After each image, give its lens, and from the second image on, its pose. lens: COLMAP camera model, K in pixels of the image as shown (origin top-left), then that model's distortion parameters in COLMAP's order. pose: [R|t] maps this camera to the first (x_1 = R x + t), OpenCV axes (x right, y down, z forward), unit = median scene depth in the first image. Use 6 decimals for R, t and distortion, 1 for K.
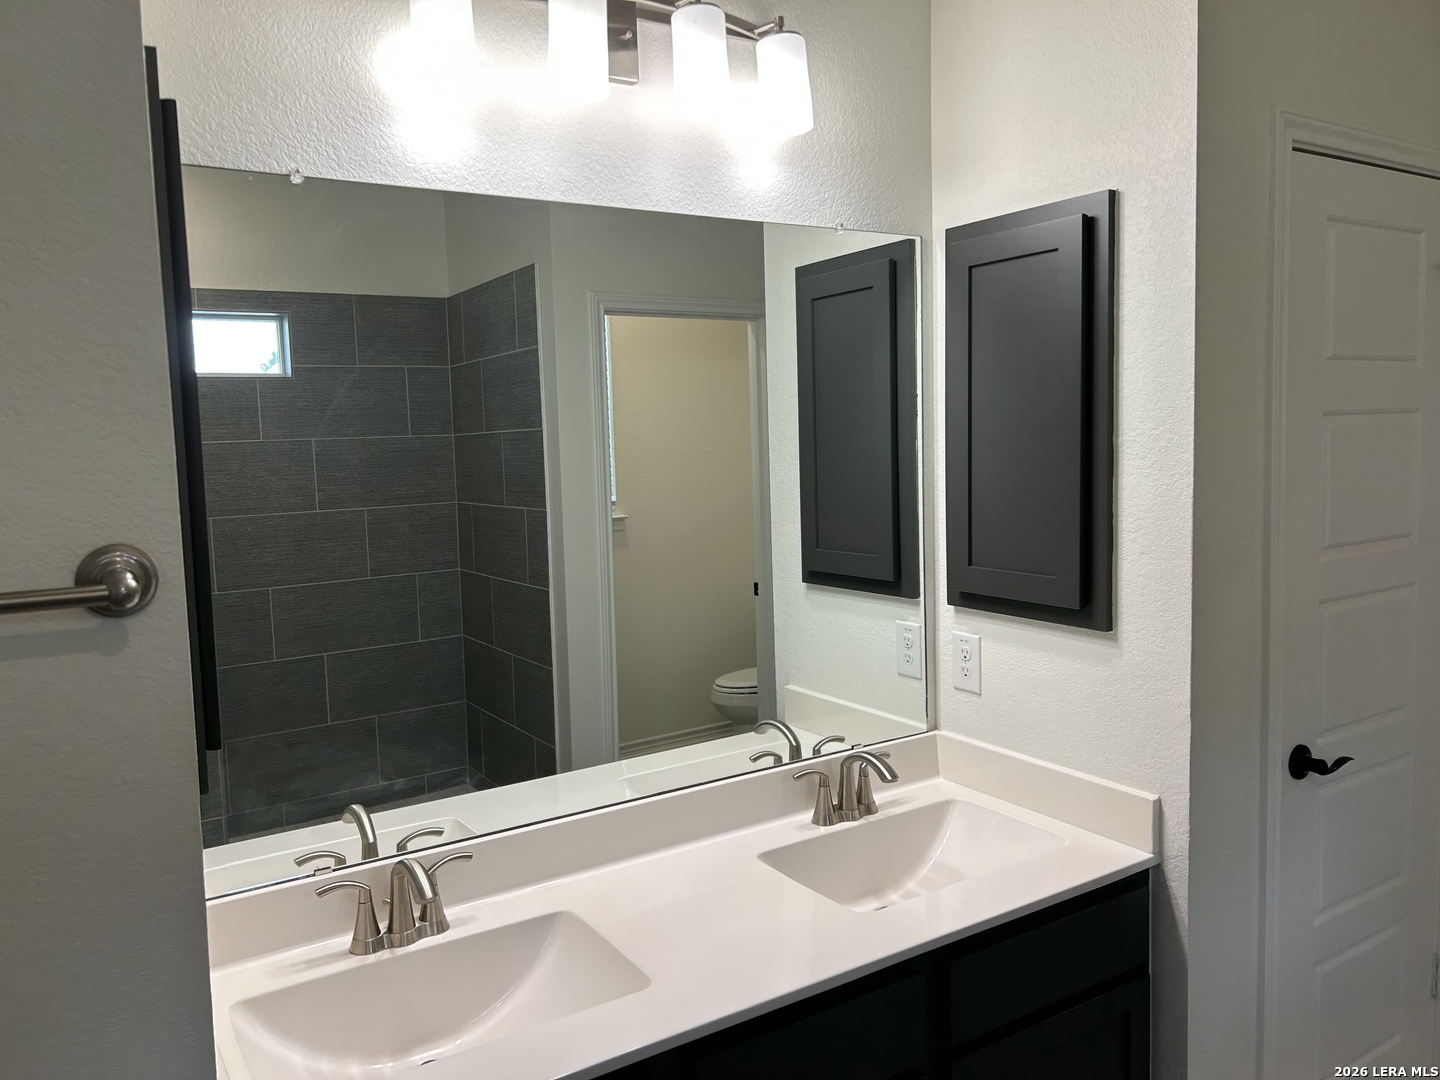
lens RADIAL K [[1025.9, 0, 720.0], [0, 1025.9, 540.0], [0, 0, 1]] dist [0.029006, -0.062180]
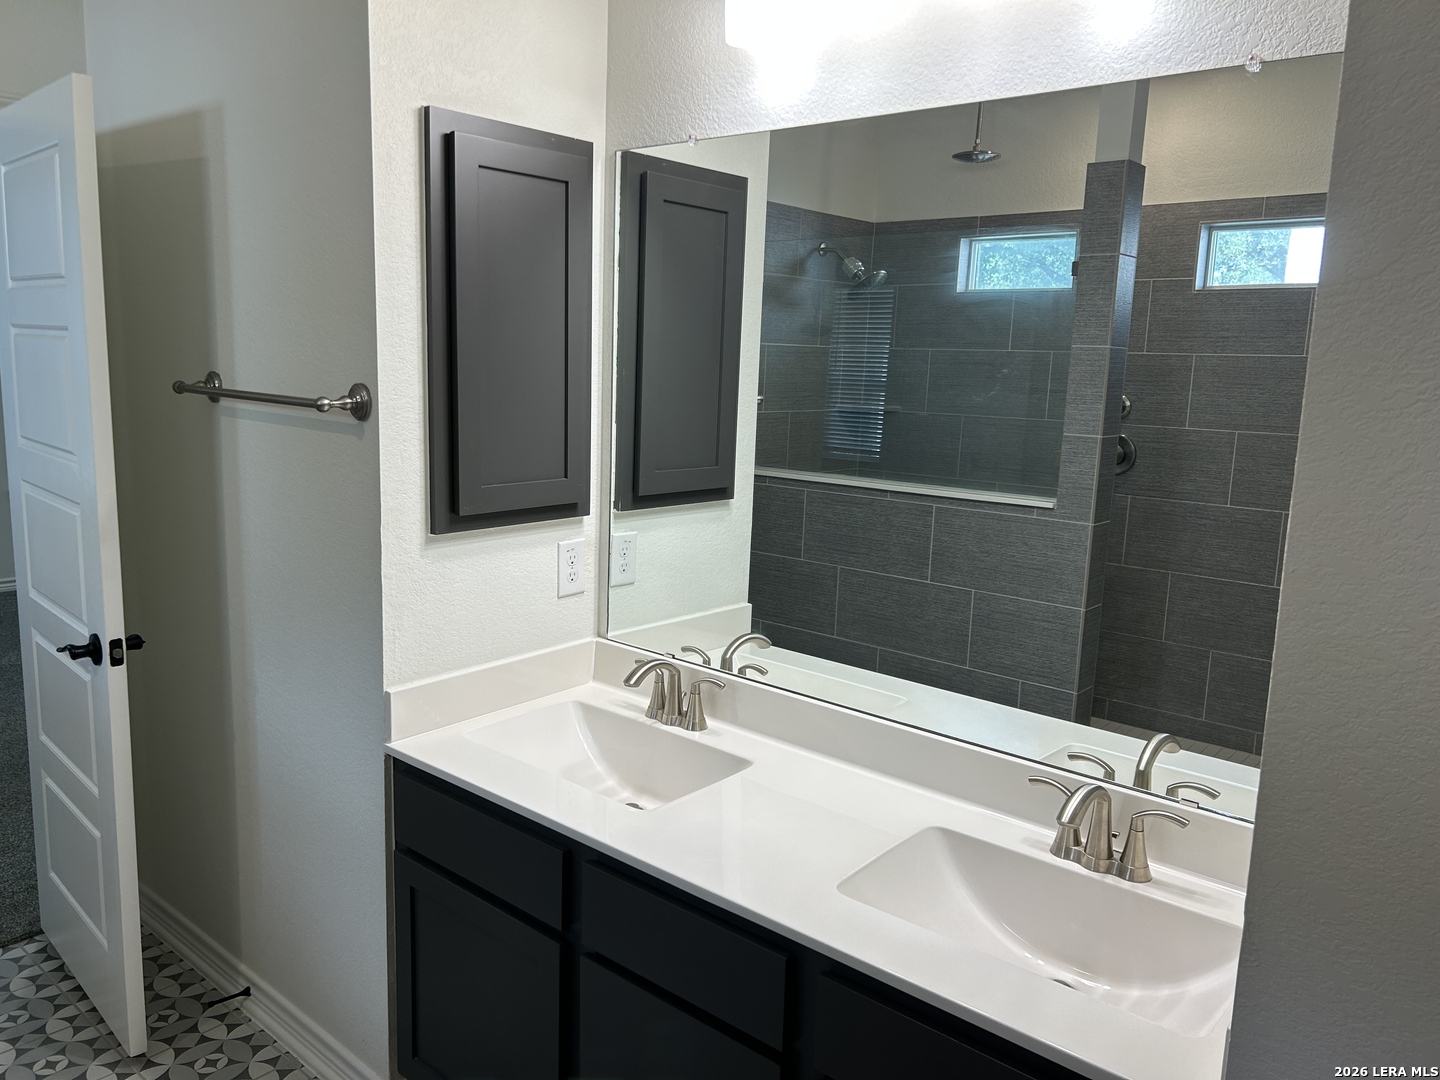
lens RADIAL K [[1069.5, 0, 700.7], [0, 1069.5, 532.3], [0, 0, 1]] dist [0.045346, -0.075977]
pose [[0.299437, 0.199901, -0.932940, 0.901119], [-0.132787, 0.977021, 0.166727, -0.083249], [0.944831, 0.073958, 0.319101, 0.546752]]
